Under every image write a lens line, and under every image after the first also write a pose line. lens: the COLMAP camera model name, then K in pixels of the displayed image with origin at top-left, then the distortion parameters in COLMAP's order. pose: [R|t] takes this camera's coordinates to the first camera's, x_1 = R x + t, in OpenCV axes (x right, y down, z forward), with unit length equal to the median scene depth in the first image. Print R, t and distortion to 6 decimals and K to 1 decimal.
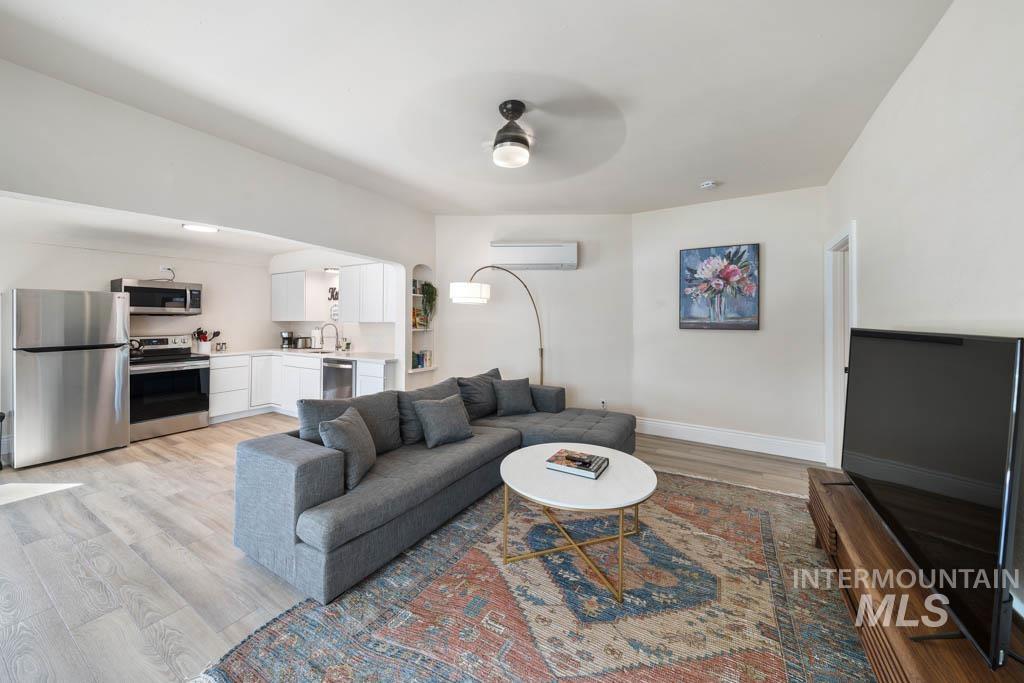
lens RADIAL K [[364.5, 0, 504.5], [0, 364.5, 320.8], [0, 0, 1]] dist [0.001303, -0.000999]
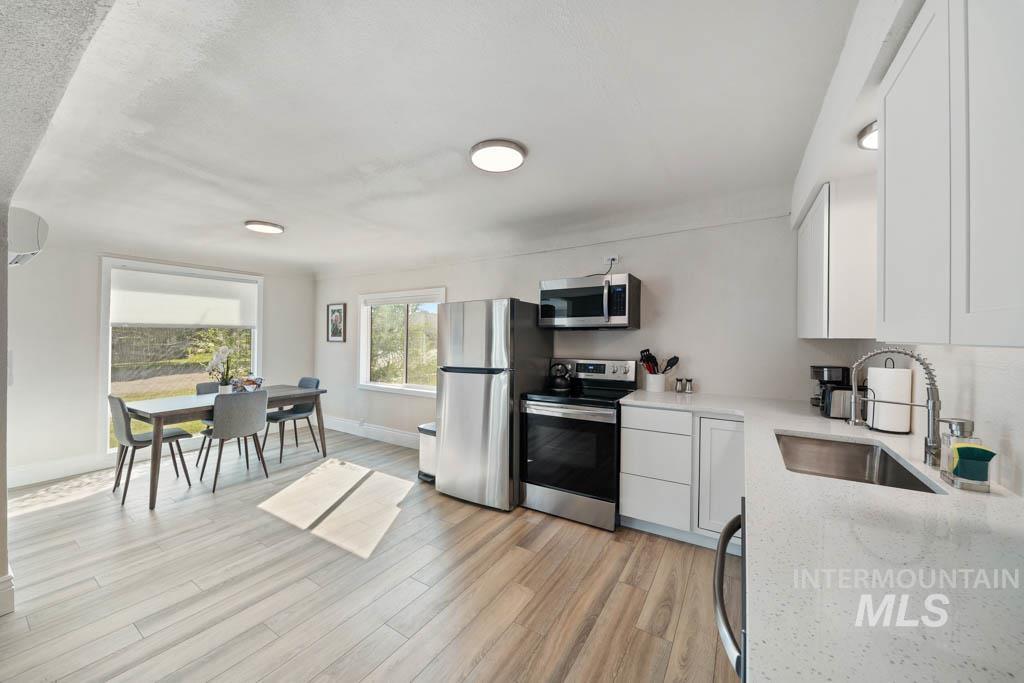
lens RADIAL K [[364.5, 0, 509.7], [0, 364.5, 338.8], [0, 0, 1]] dist [0.001303, -0.000999]
pose [[-0.020518, 0.001051, -0.999789, -0.259075], [0.001056, 0.999999, 0.001029, 0.001060], [0.999789, -0.001035, -0.020519, 0.837518]]
